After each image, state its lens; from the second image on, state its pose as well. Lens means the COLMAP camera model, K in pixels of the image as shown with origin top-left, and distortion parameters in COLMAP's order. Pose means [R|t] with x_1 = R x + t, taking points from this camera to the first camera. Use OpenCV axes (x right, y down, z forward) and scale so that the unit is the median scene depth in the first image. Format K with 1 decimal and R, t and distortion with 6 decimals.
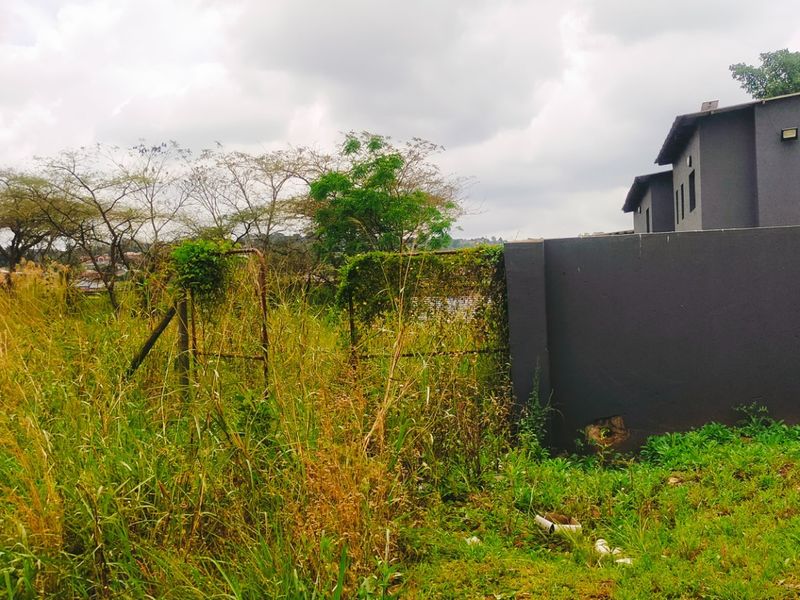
lens RADIAL K [[1005.7, 0, 405.6], [0, 1005.7, 305.6], [0, 0, 1]] dist [0.090275, -0.077210]
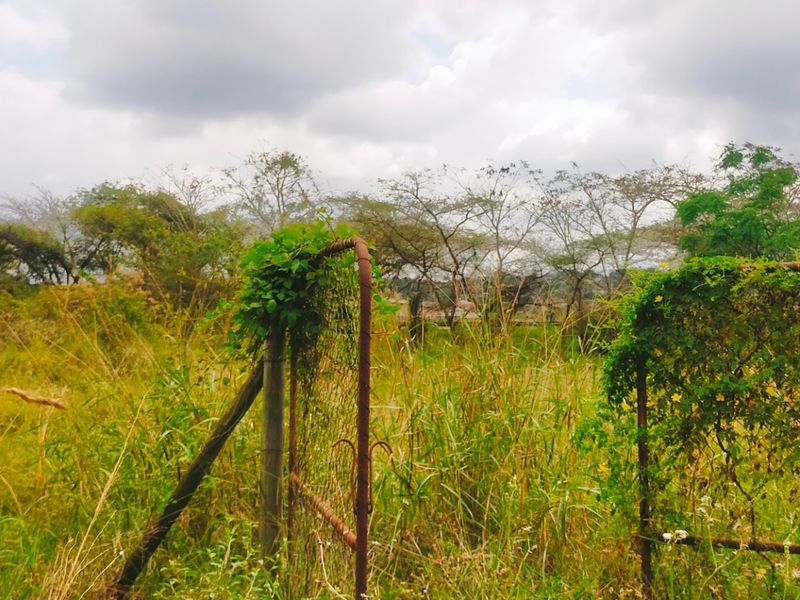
lens RADIAL K [[1005.7, 0, 405.6], [0, 1005.7, 305.6], [0, 0, 1]] dist [0.090275, -0.077210]
pose [[0.933792, 0.031329, -0.356442, -0.000490], [-0.043448, 0.998716, -0.026041, -0.004067], [0.355169, 0.039804, 0.933954, 0.117713]]
